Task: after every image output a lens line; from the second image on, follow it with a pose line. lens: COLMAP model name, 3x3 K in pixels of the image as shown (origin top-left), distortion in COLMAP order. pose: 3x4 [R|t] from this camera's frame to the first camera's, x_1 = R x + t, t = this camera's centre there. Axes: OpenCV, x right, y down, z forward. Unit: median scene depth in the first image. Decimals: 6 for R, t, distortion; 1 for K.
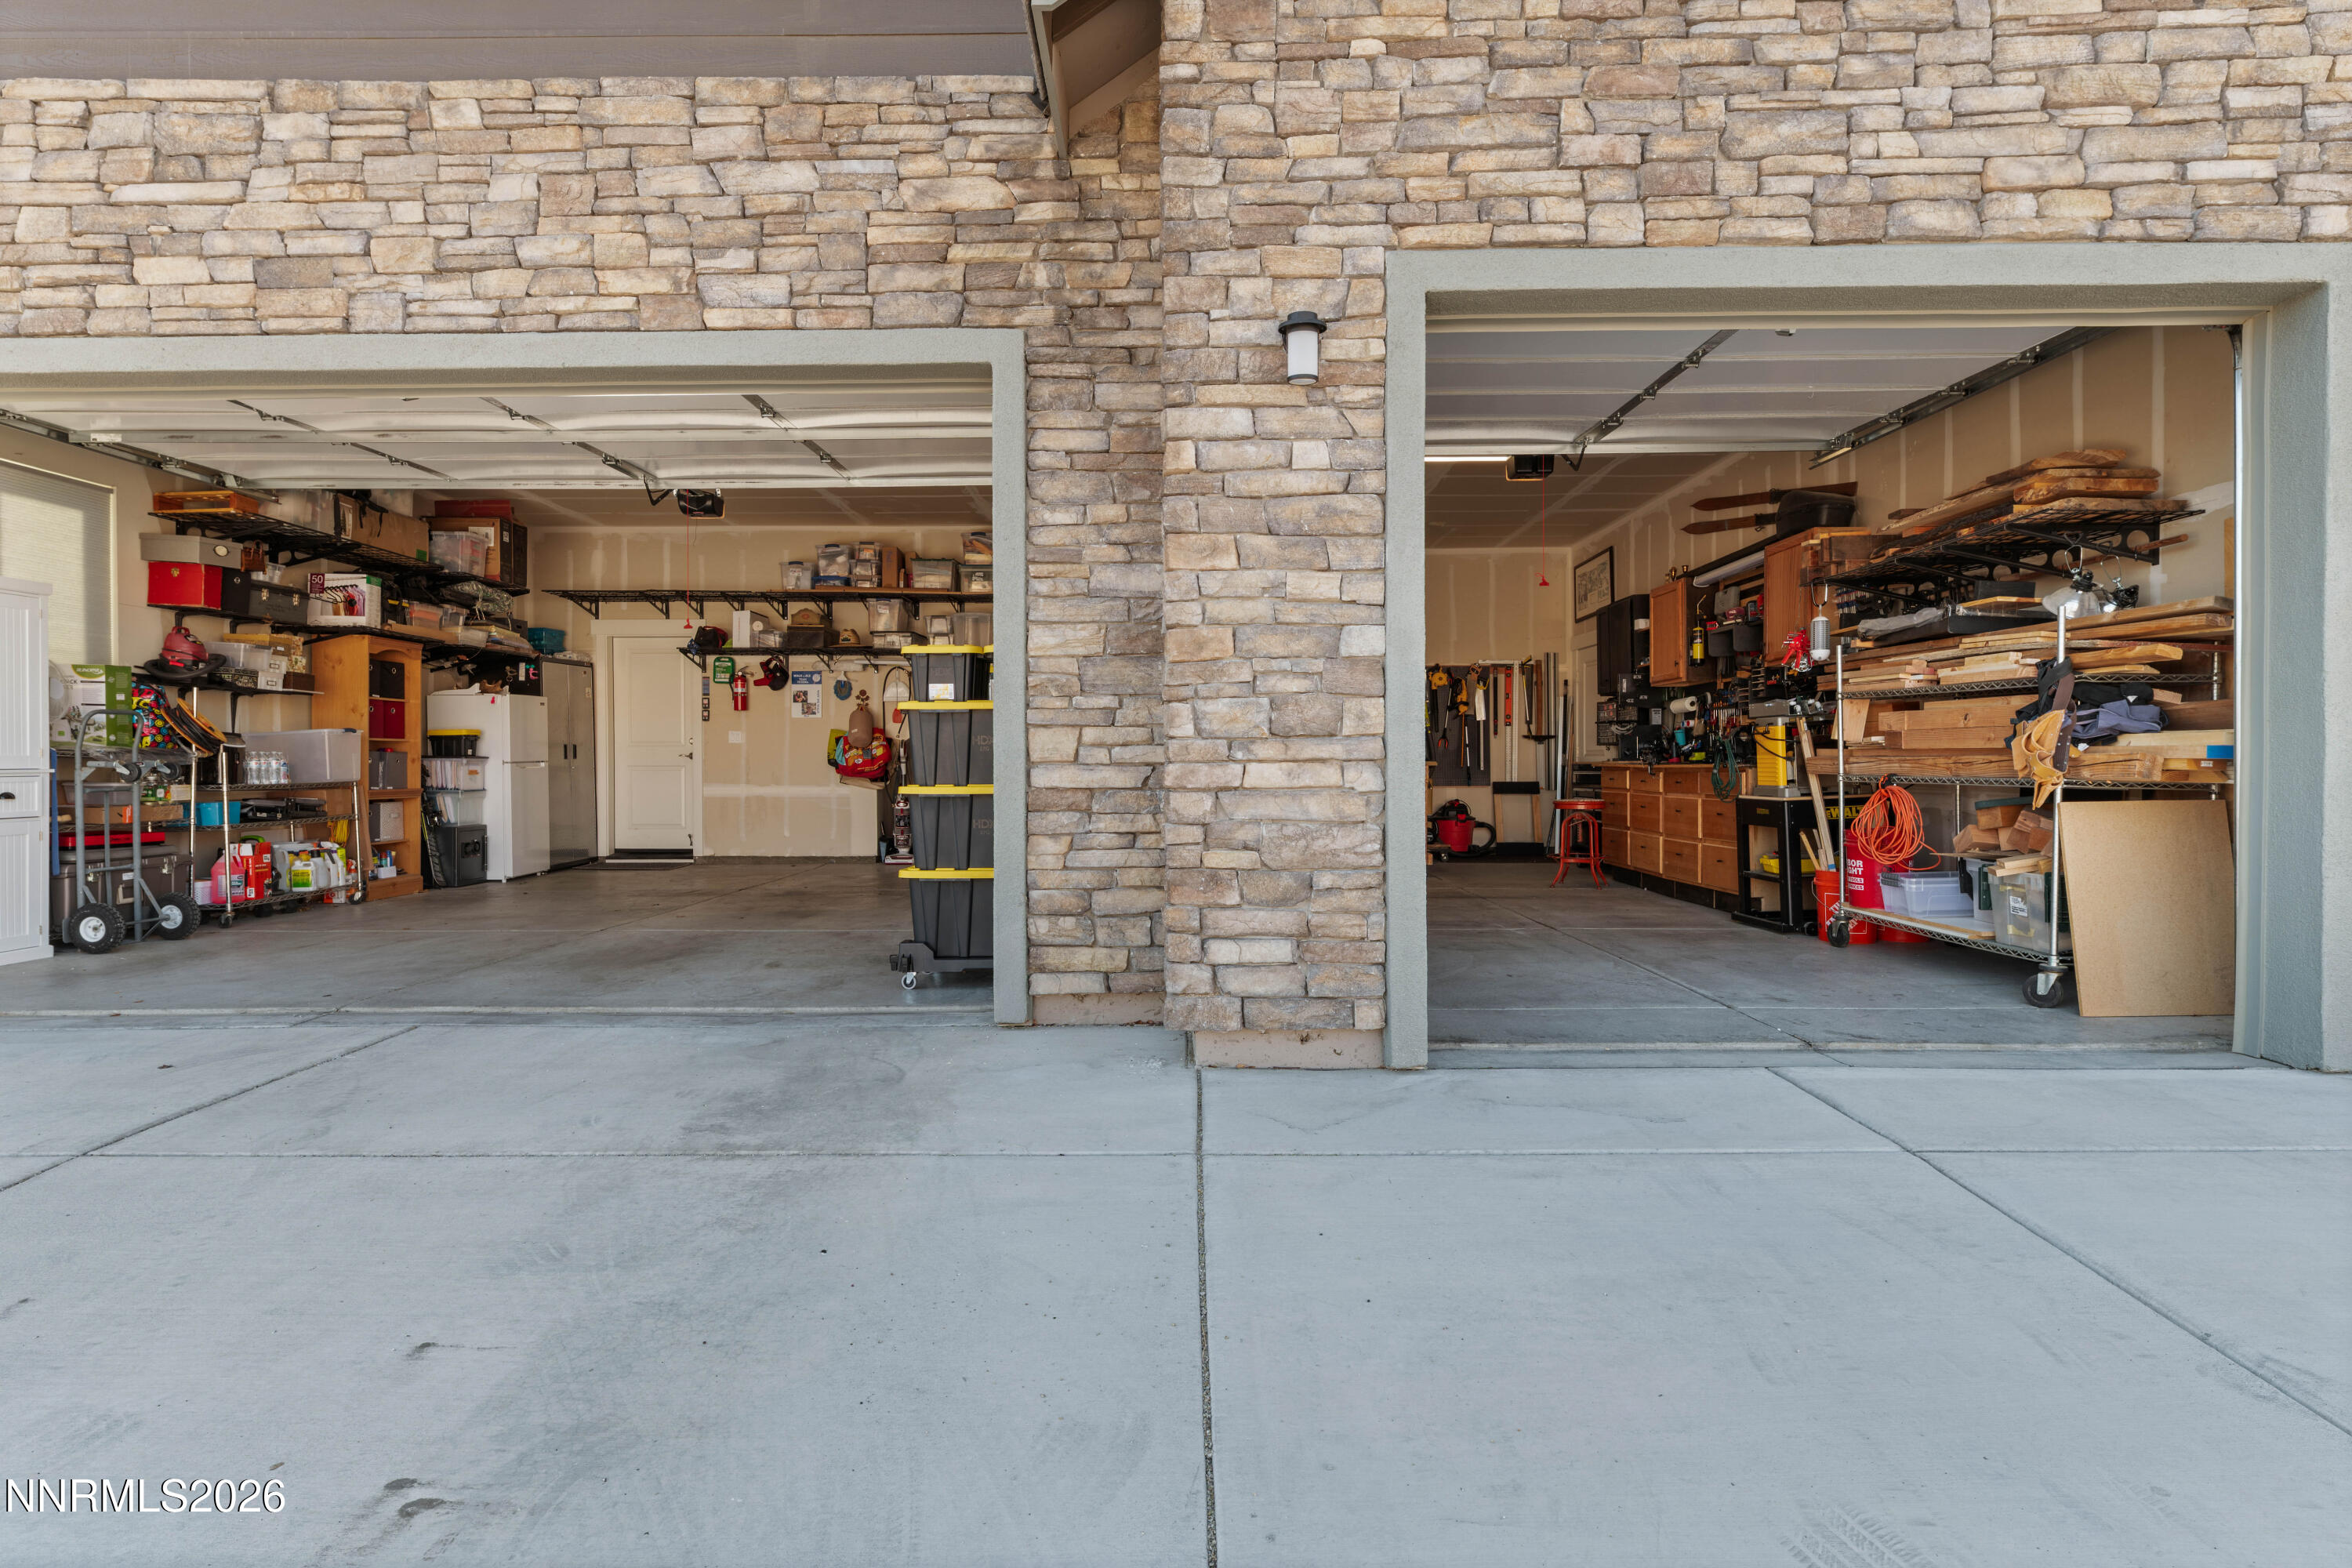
lens RADIAL K [[1193.0, 0, 1173.0], [0, 1193.0, 769.1], [0, 0, 1]] dist [0.003398, -0.001683]
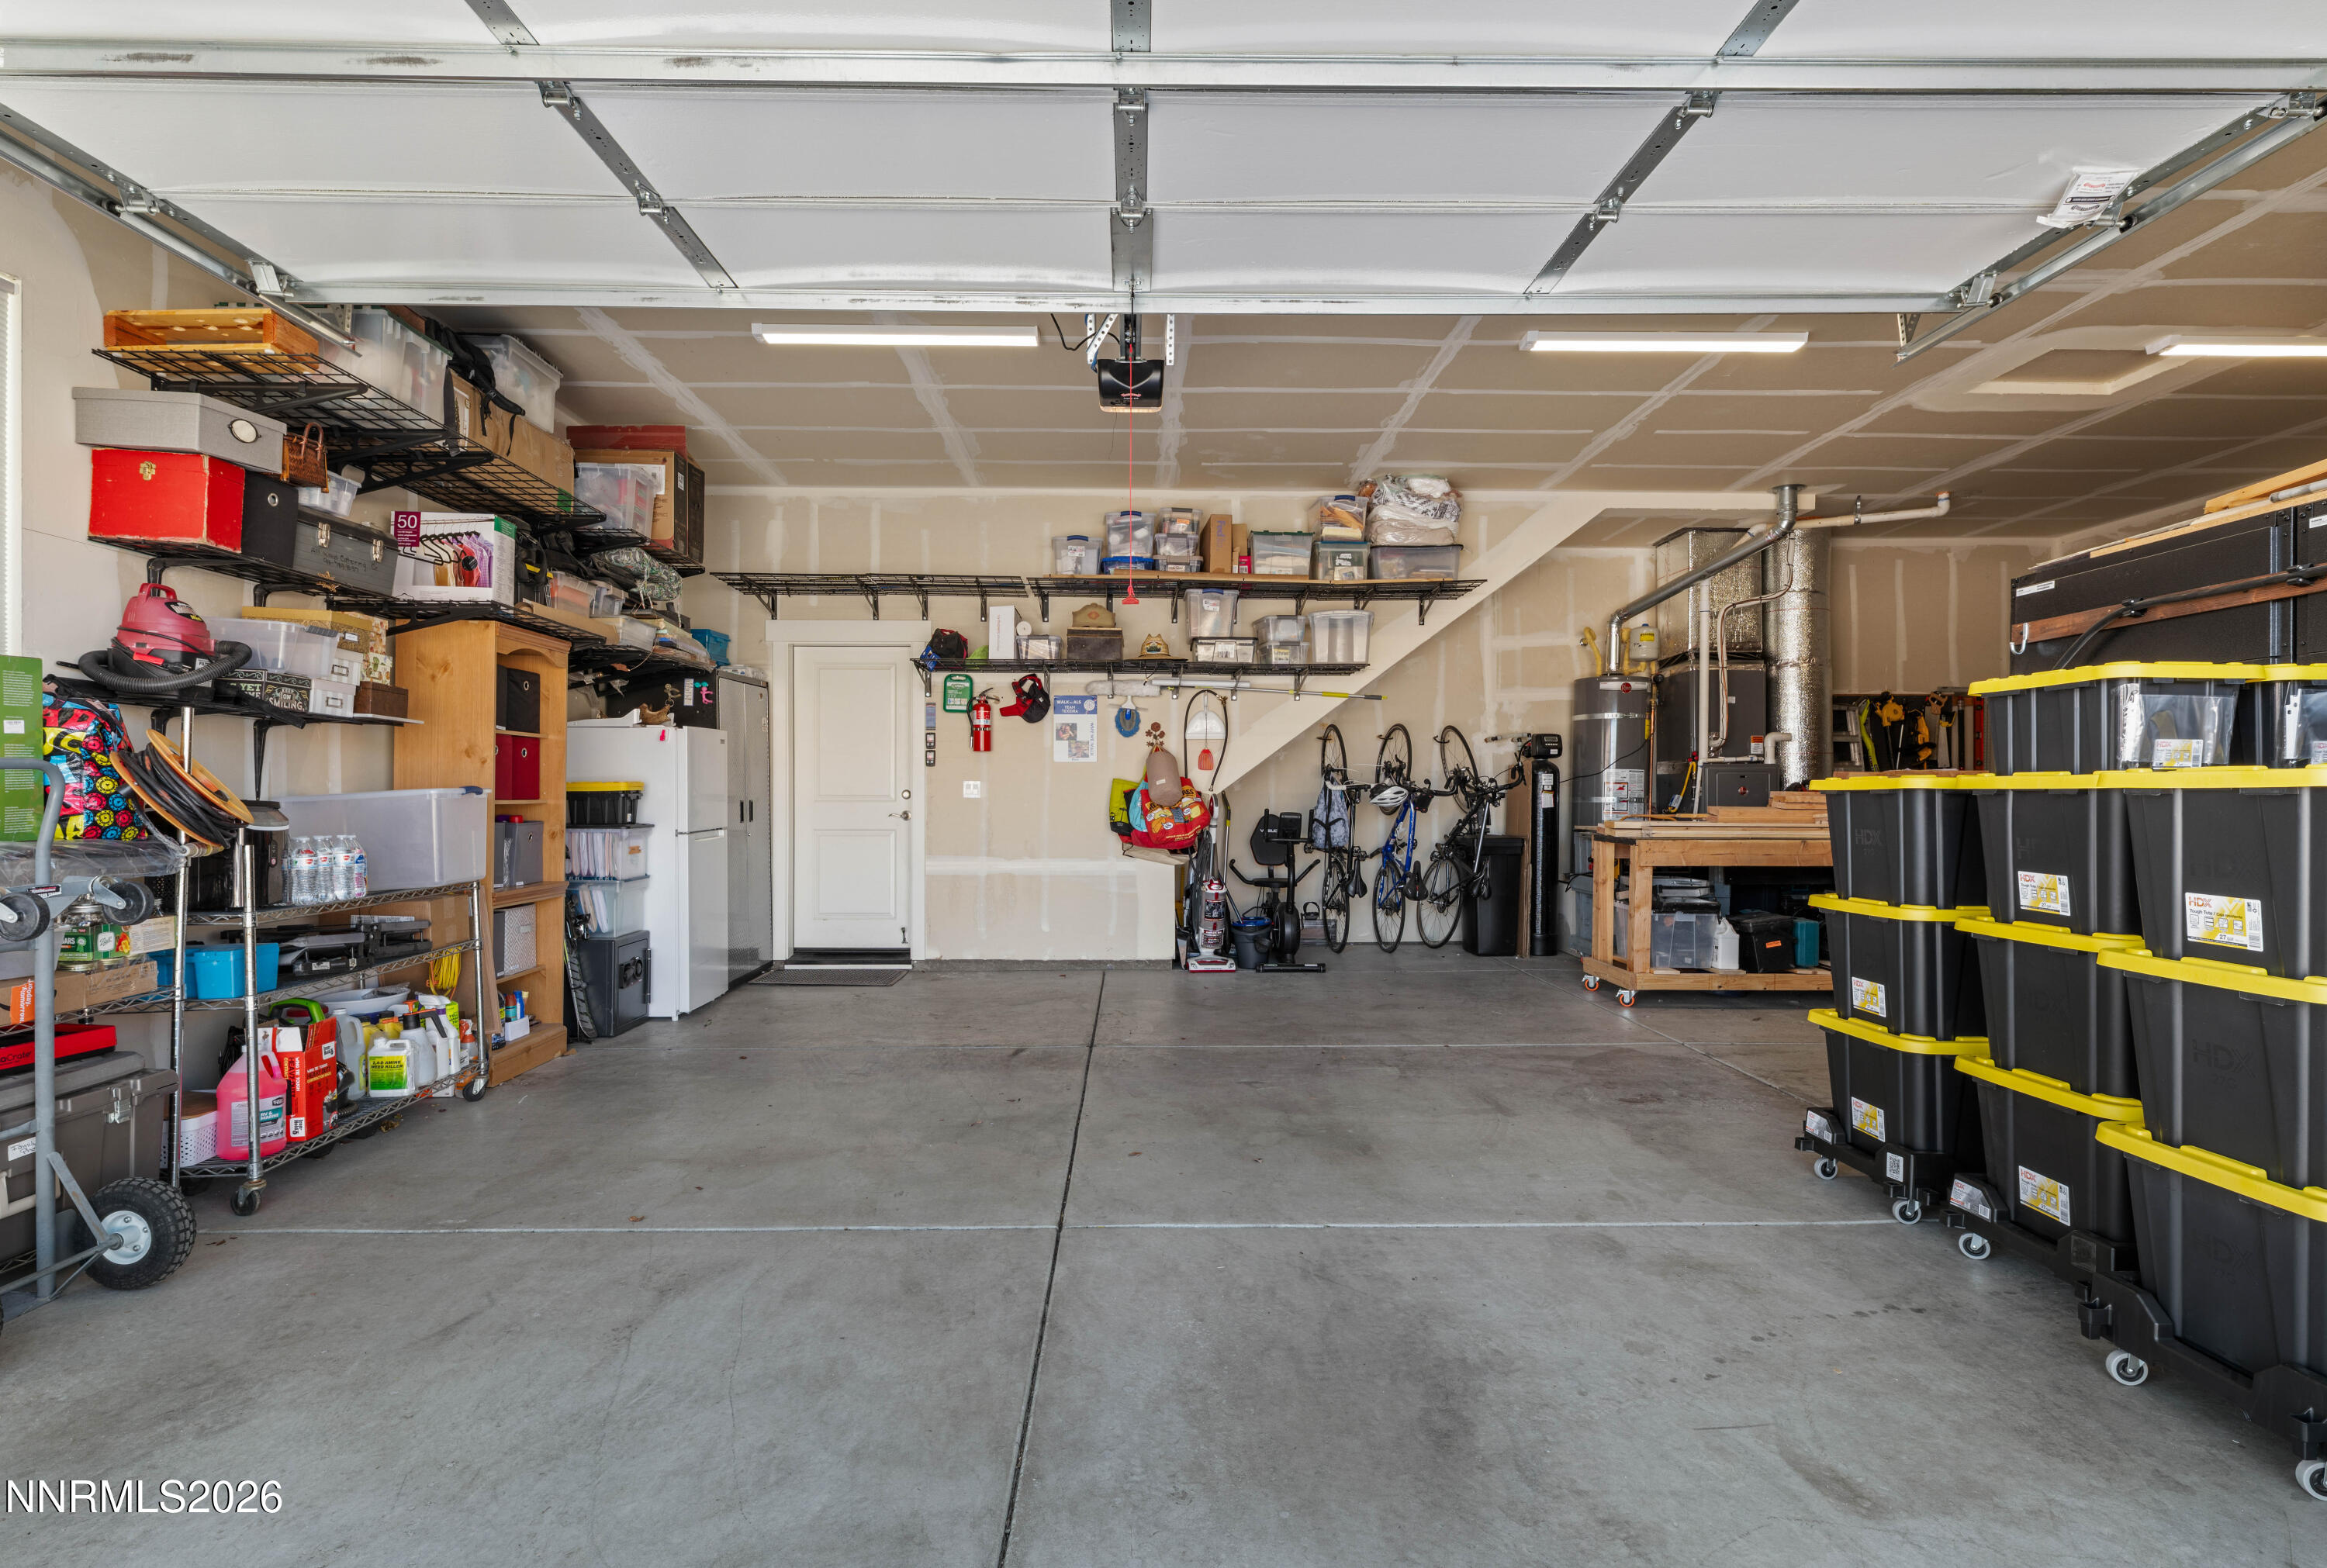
lens RADIAL K [[1130.6, 0, 1159.7], [0, 1130.6, 790.2], [0, 0, 1]] dist [0.000868, -0.000720]
pose [[0.999602, 0.002805, 0.028063, -0.344414], [-0.002527, 0.999948, -0.009921, -0.024856], [-0.028090, 0.009846, 0.999557, 0.418650]]
